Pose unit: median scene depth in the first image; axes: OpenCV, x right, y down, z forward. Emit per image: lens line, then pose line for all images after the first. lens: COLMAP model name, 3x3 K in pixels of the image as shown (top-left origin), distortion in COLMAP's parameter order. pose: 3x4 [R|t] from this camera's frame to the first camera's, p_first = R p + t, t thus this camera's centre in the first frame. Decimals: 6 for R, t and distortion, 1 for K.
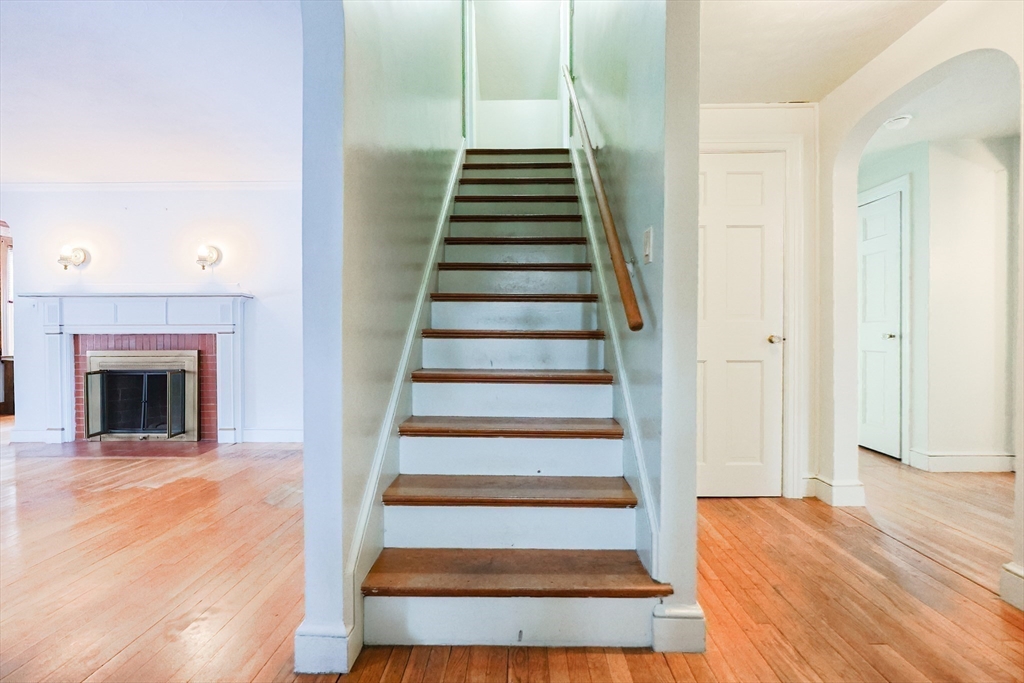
lens RADIAL K [[448.8, 0, 512.7], [0, 448.8, 339.3], [0, 0, 1]] dist [-0.000526, 0.000147]
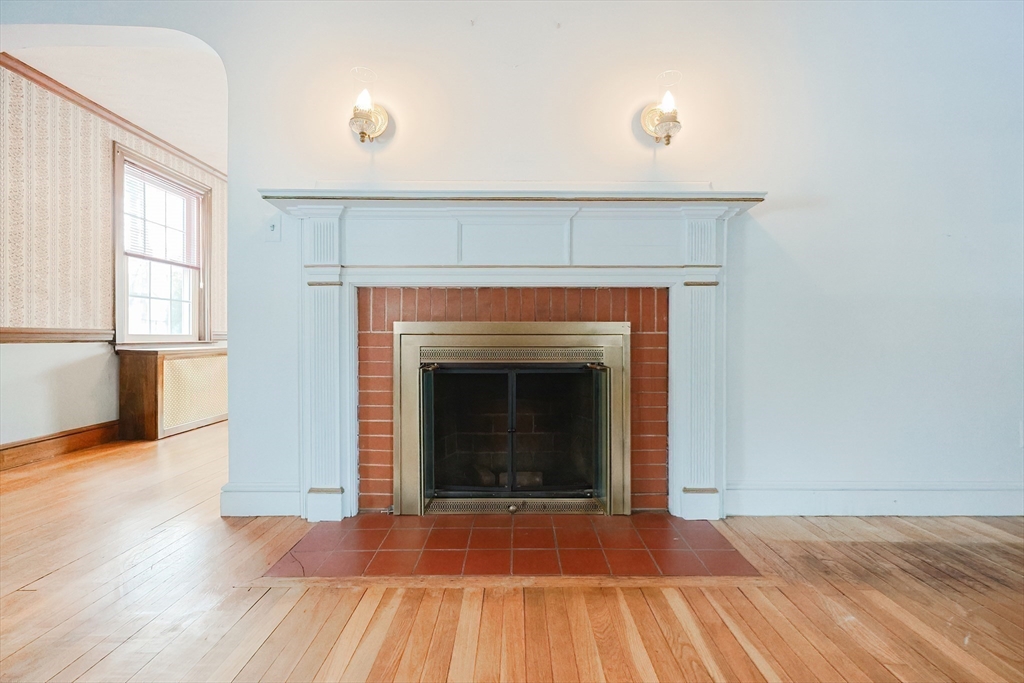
lens RADIAL K [[448.8, 0, 513.0], [0, 448.8, 341.5], [0, 0, 1]] dist [-0.000526, 0.000147]
pose [[0.999936, 0.000999, 0.011232, -0.826748], [-0.001066, 0.999982, 0.005923, 0.042457], [-0.011226, -0.005934, 0.999919, 0.529659]]
